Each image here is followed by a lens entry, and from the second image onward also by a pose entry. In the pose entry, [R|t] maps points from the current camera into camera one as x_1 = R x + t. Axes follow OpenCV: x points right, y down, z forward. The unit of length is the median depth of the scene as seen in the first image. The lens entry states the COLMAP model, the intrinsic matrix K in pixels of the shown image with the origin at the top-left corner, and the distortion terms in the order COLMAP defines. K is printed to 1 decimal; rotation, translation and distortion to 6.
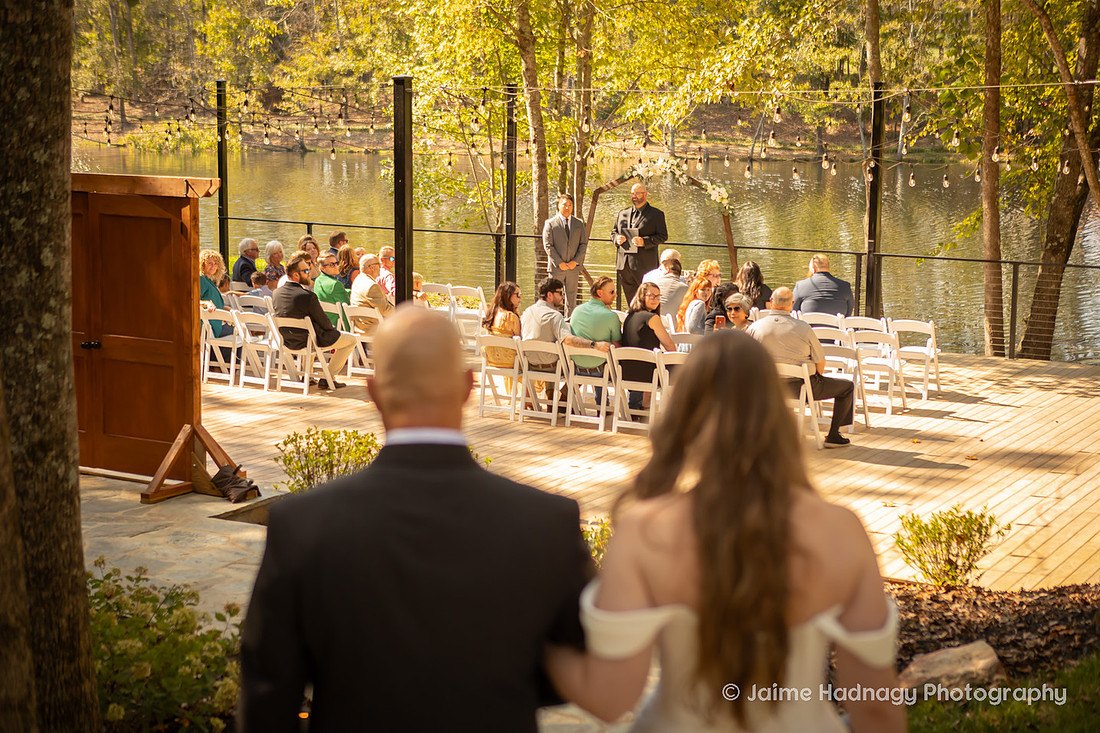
lens RADIAL K [[1762.1, 0, 553.1], [0, 1762.1, 362.1], [0, 0, 1]] dist [0.074235, 0.033509]
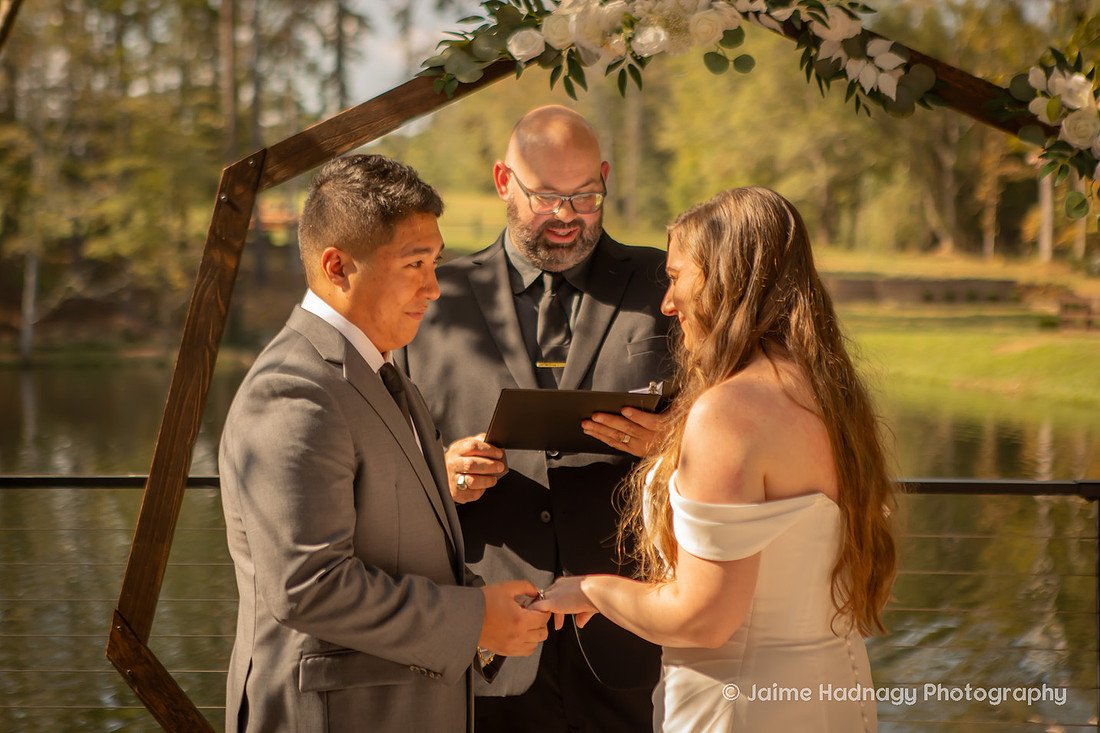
lens RADIAL K [[2437.7, 0, 477.9], [0, 2437.7, 338.6], [0, 0, 1]] dist [0.236586, -0.171292]
pose [[0.906134, -0.012348, 0.422811, -0.061269], [0.070000, 0.990169, -0.121102, -0.066859], [-0.417159, 0.139331, 0.898090, 0.985661]]
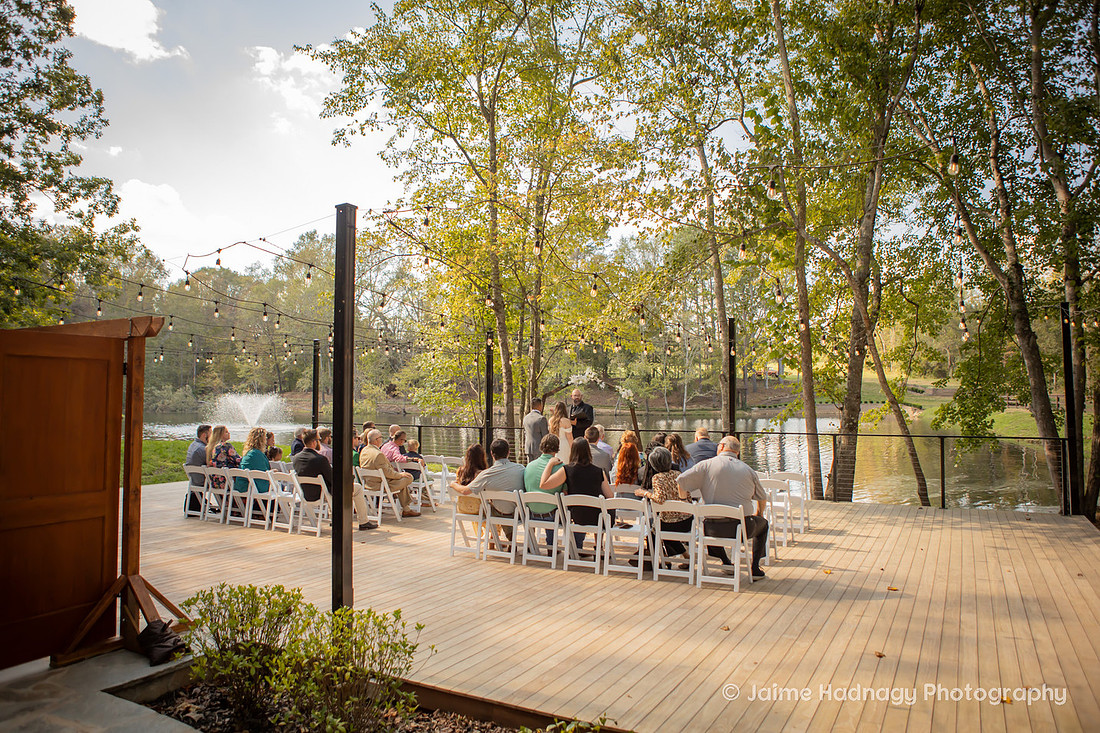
lens RADIAL K [[760.5, 0, 550.0], [0, 760.5, 366.5], [0, 0, 1]] dist [-0.104834, 0.071779]
pose [[0.999323, -0.006231, 0.036269, 0.007159], [0.013002, 0.981782, -0.189567, 0.002721], [-0.034427, 0.189910, 0.981198, 0.439782]]
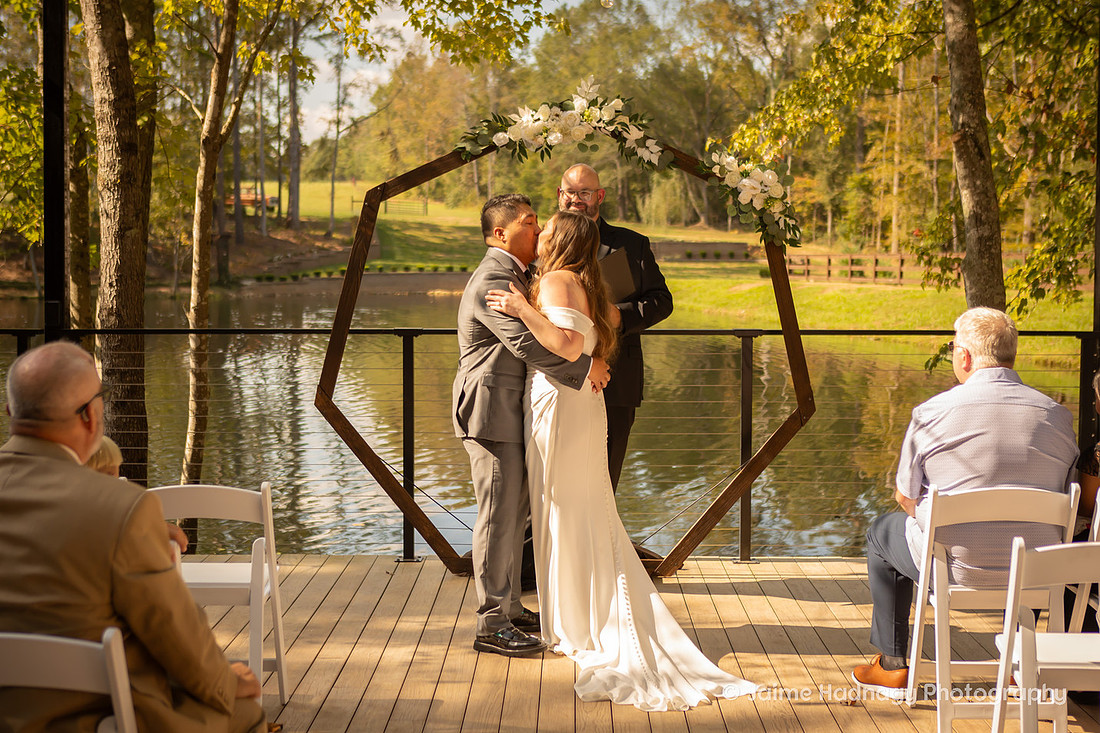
lens RADIAL K [[1709.7, 0, 545.1], [0, 1709.7, 353.4], [0, 0, 1]] dist [-0.005493, 0.047193]
pose [[0.861368, -0.030671, 0.507055, -0.153739], [0.078163, 0.994291, -0.072637, -0.044630], [-0.501932, 0.102200, 0.858848, 0.848607]]
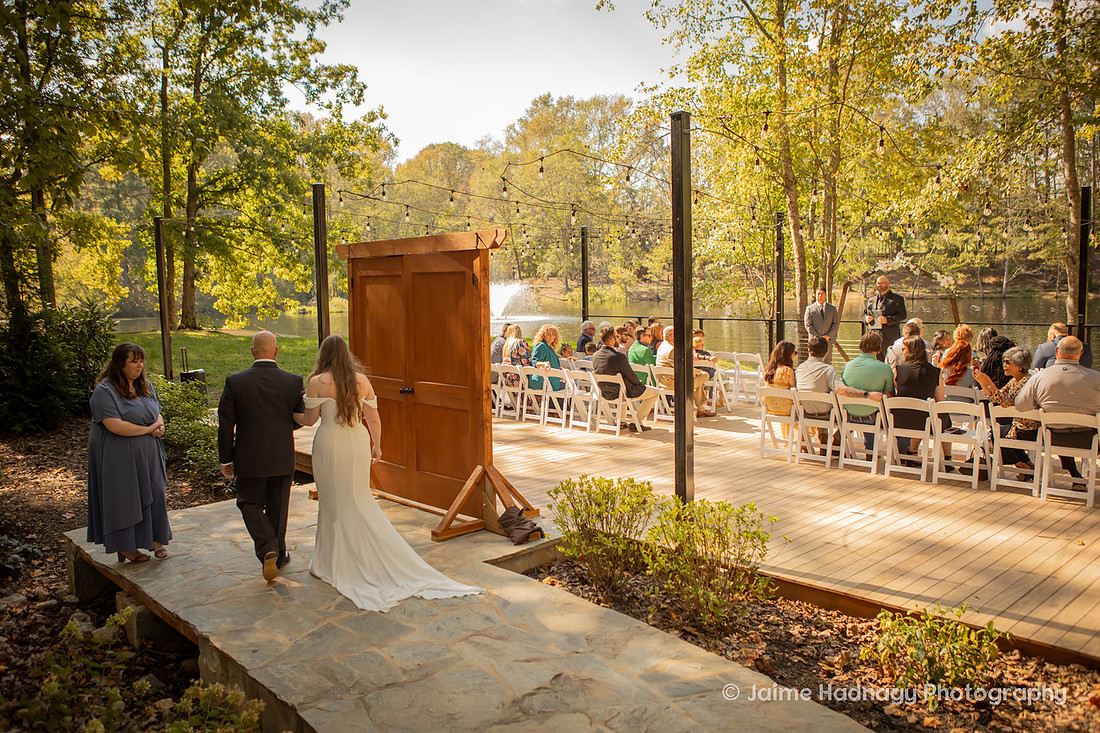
lens RADIAL K [[882.9, 0, 550.0], [0, 882.9, 366.5], [0, 0, 1]] dist [-0.102140, 0.098164]
pose [[0.963800, -0.004798, -0.266582, -0.019306], [-0.009458, 0.998594, -0.052167, 0.002452], [0.266457, 0.052799, 0.962400, 0.379107]]
